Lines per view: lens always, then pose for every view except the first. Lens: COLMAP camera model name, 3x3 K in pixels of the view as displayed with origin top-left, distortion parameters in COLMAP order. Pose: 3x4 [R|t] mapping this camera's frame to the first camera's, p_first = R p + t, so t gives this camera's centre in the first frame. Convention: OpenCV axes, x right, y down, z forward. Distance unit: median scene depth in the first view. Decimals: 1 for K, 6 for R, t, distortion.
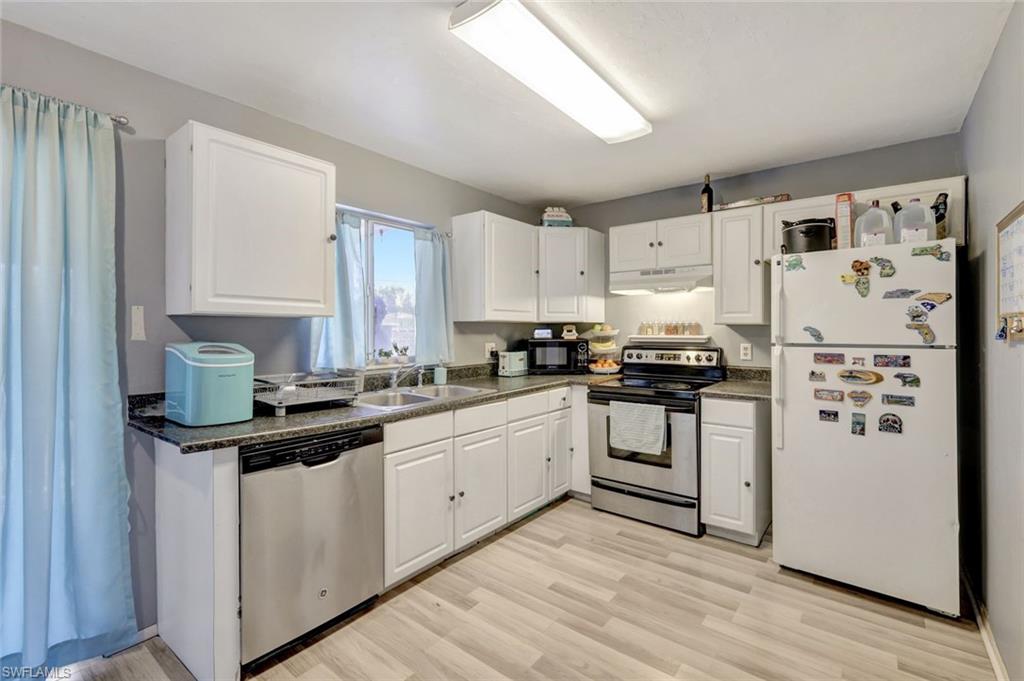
lens RADIAL K [[446.4, 0, 515.6], [0, 446.4, 330.6], [0, 0, 1]] dist [0.000680, 0.000254]
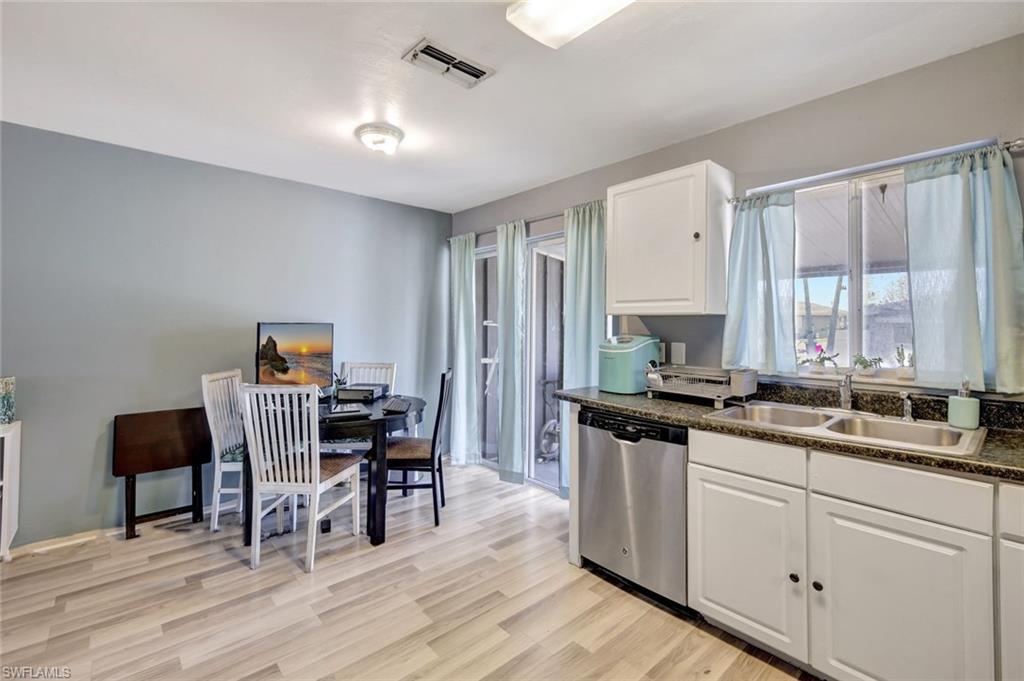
lens RADIAL K [[453.4, 0, 509.0], [0, 453.4, 317.8], [0, 0, 1]] dist [-0.000094, 0.000162]
pose [[-0.188800, -0.023222, -0.981741, 0.702274], [-0.008856, 0.999720, -0.021945, 0.004349], [0.981976, 0.004551, -0.188953, 0.803211]]
